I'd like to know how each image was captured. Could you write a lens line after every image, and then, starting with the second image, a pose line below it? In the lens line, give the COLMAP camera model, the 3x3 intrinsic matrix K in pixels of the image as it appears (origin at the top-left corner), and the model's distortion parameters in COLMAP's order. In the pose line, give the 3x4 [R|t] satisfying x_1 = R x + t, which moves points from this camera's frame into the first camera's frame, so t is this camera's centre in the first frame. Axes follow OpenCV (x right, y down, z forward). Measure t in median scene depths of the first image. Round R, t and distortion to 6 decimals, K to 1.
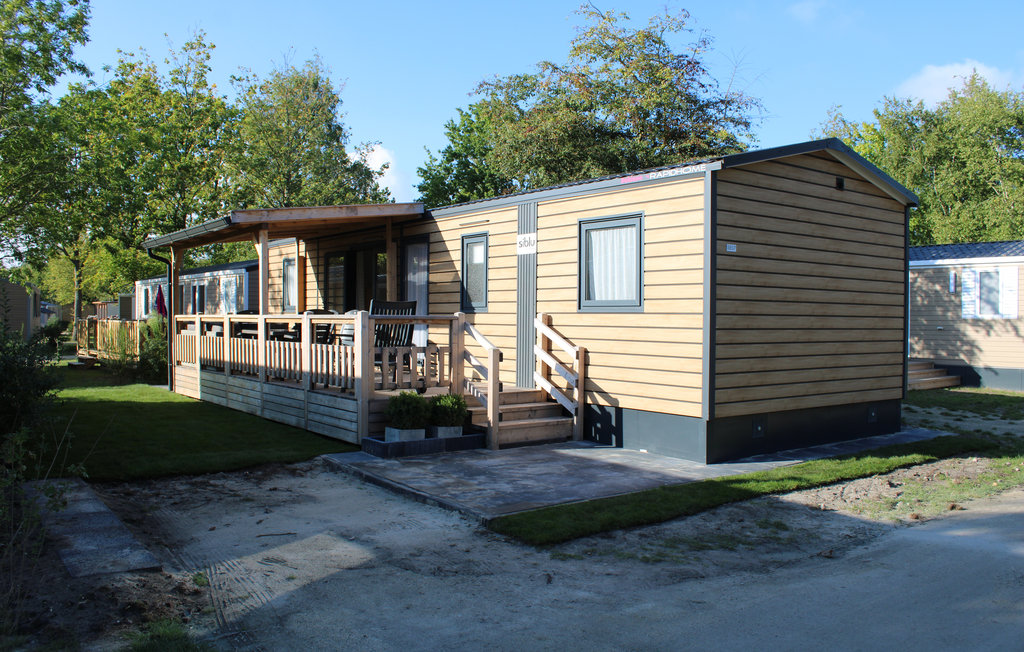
lens RADIAL K [[867.0, 0, 512.1], [0, 867.0, 329.7], [0, 0, 1]] dist [-0.107844, 0.071009]
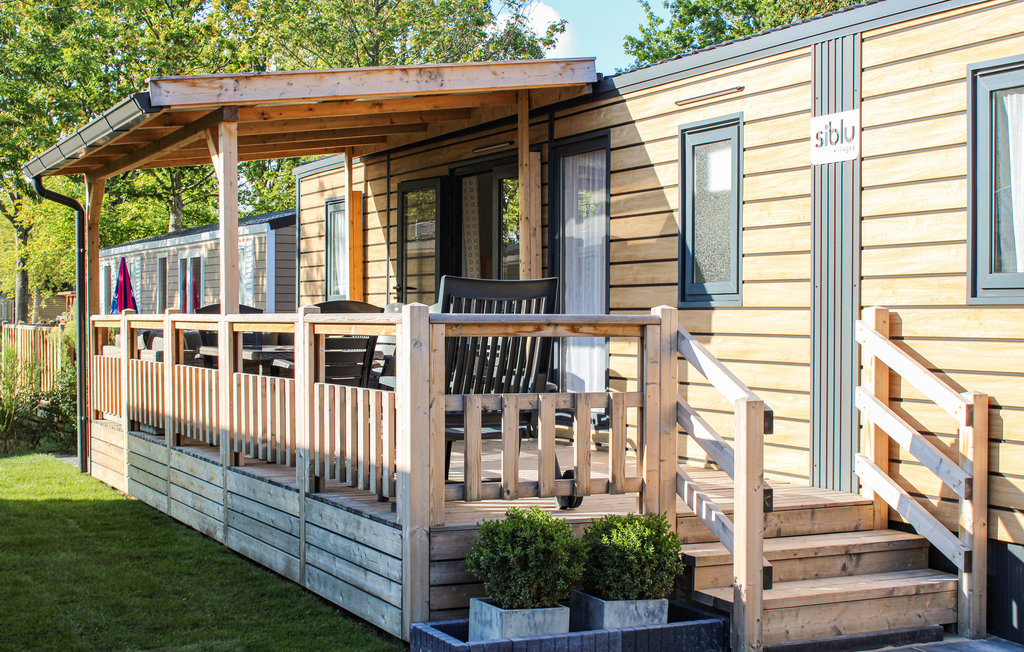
lens RADIAL K [[1545.8, 0, 512.6], [0, 1545.8, 316.3], [0, 0, 1]] dist [-0.017979, 0.000000]
pose [[0.982102, -0.004360, -0.188298, 0.004344], [0.001583, 0.999888, -0.014899, -0.004260], [0.188341, 0.014334, 0.981999, 0.256669]]
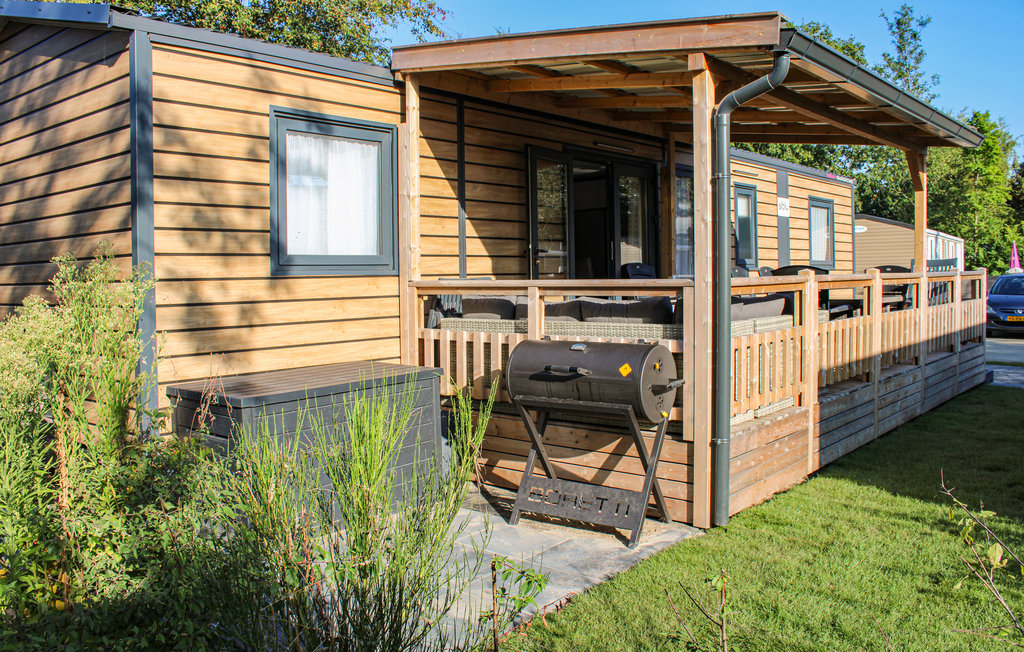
lens RADIAL K [[867.0, 0, 511.6], [0, 867.0, 323.0], [0, 0, 1]] dist [-0.107844, 0.071009]
pose [[-0.244238, -0.064403, 0.967574, -0.956505], [0.020330, 0.997233, 0.071509, -0.037378], [-0.969502, 0.037136, -0.242253, 1.597831]]
